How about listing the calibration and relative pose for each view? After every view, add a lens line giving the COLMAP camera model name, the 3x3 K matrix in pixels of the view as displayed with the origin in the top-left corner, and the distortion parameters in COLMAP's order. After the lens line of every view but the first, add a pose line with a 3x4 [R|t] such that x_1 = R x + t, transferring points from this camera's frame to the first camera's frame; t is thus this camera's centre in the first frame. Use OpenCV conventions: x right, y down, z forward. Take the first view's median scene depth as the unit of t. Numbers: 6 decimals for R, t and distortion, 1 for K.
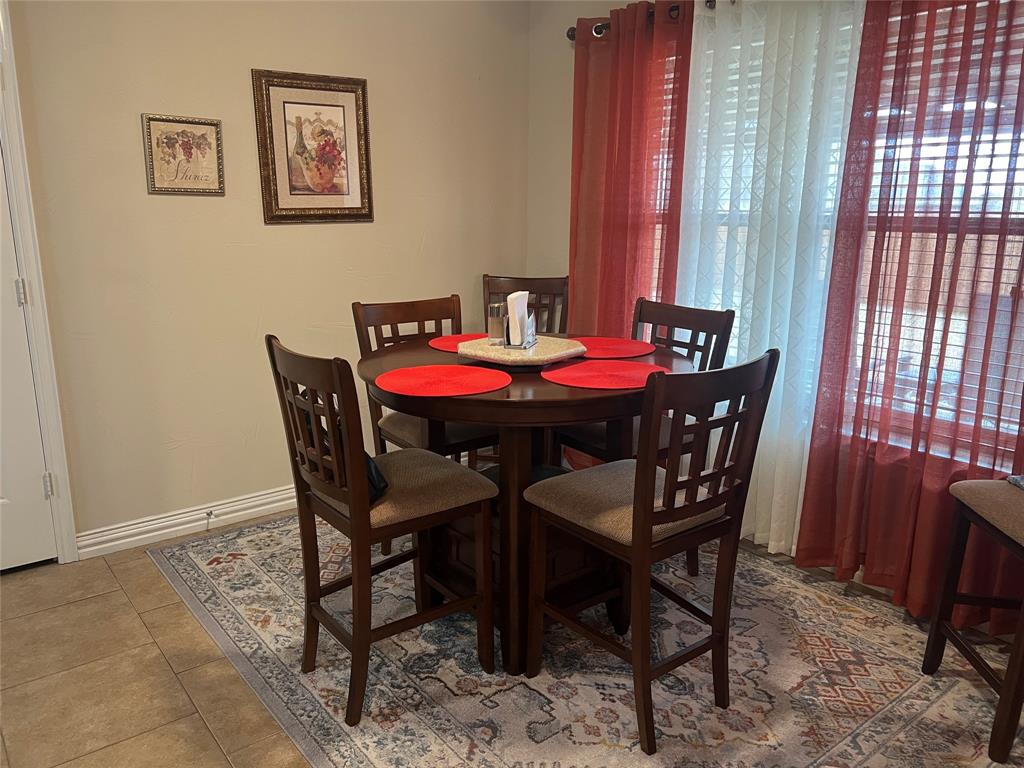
lens RADIAL K [[785.0, 0, 510.3], [0, 785.0, 386.1], [0, 0, 1]] dist [0.057086, -0.065827]
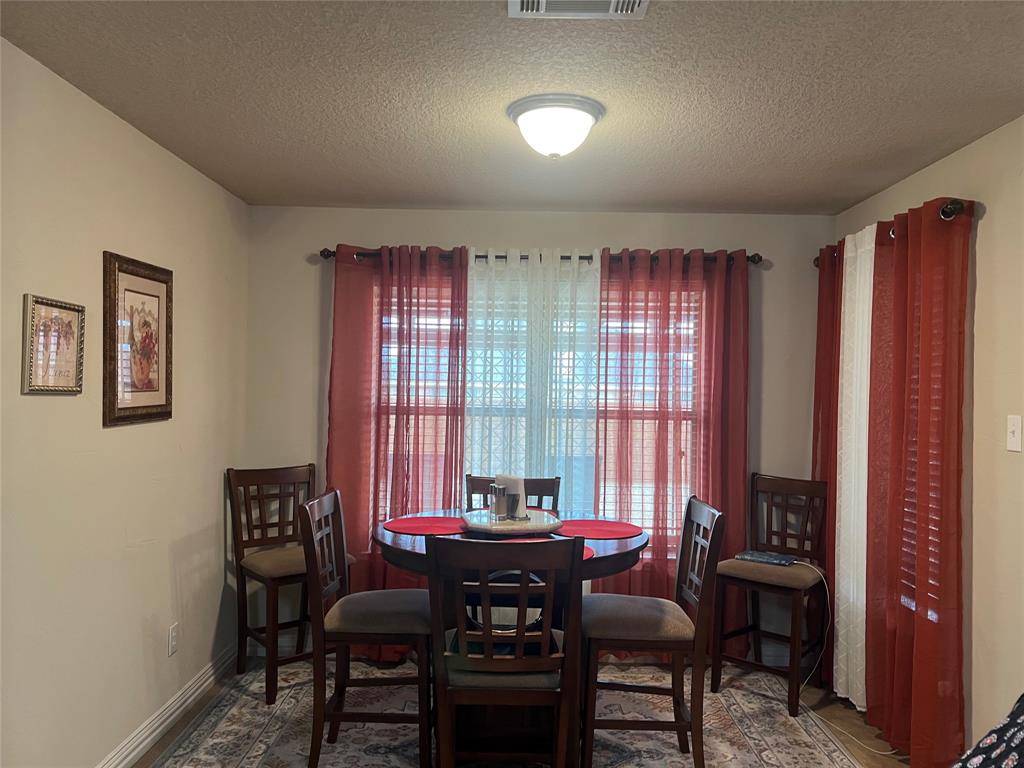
lens RADIAL K [[785.0, 0, 510.8], [0, 785.0, 386.4], [0, 0, 1]] dist [0.057086, -0.065827]
pose [[0.611986, 0.006576, 0.790841, -0.709035], [0.166701, 0.976427, -0.137120, -0.063000], [-0.773100, 0.215750, 0.596464, 0.171886]]
